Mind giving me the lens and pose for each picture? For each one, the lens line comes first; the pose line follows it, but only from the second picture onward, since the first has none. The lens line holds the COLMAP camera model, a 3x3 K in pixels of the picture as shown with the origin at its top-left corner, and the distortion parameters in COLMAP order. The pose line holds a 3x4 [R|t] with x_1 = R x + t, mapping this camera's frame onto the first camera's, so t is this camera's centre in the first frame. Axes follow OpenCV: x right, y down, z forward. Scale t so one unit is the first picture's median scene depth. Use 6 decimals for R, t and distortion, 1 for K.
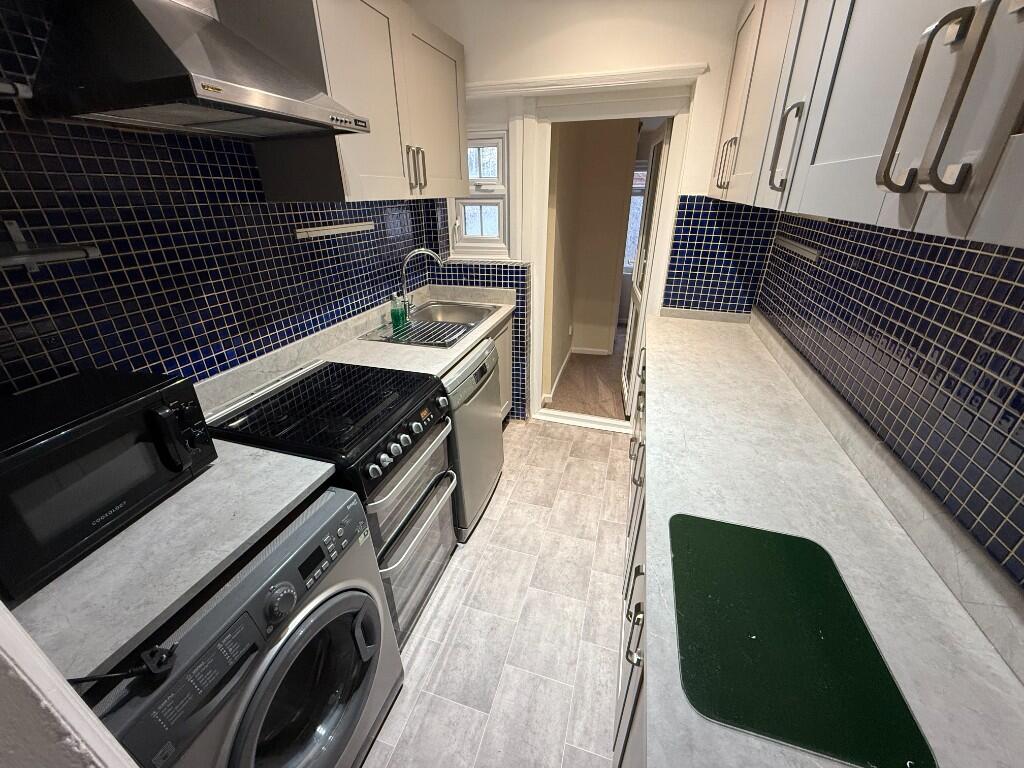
lens RADIAL K [[407.5, 0, 508.6], [0, 407.5, 386.9], [0, 0, 1]] dist [0.001919, 0.000129]
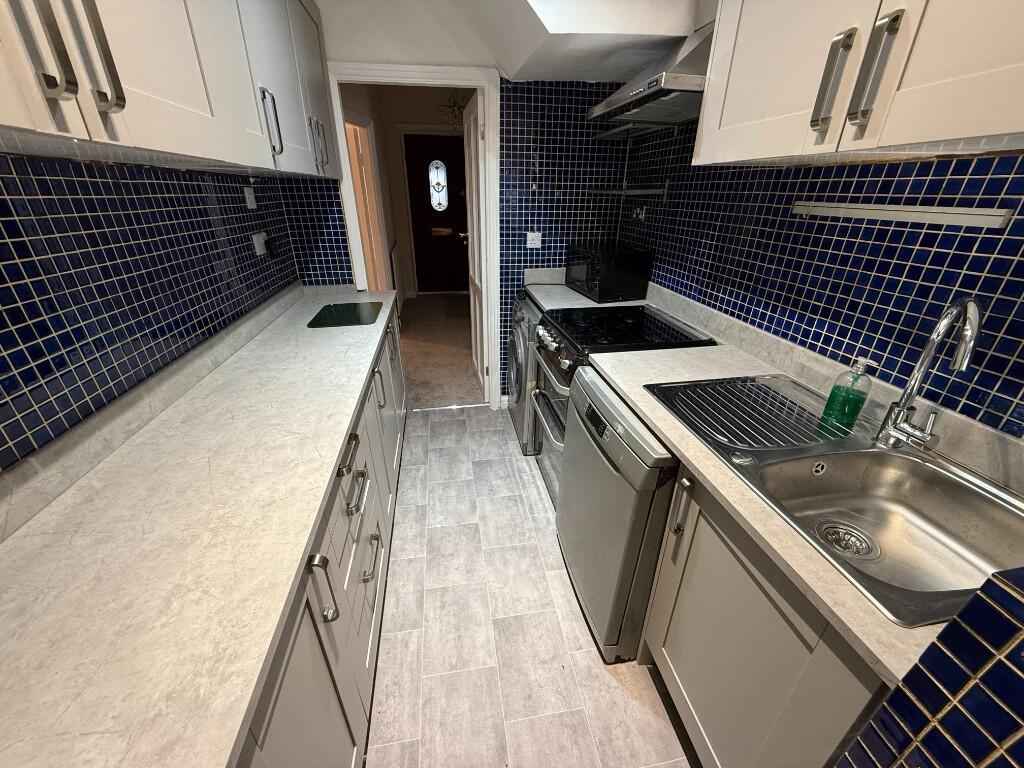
lens RADIAL K [[407.5, 0, 509.3], [0, 407.5, 386.6], [0, 0, 1]] dist [0.001919, 0.000129]
pose [[-0.894799, 0.201480, -0.398423, 0.337190], [-0.186358, 0.642383, 0.743380, -0.578970], [0.405717, 0.739425, -0.537256, 1.325142]]
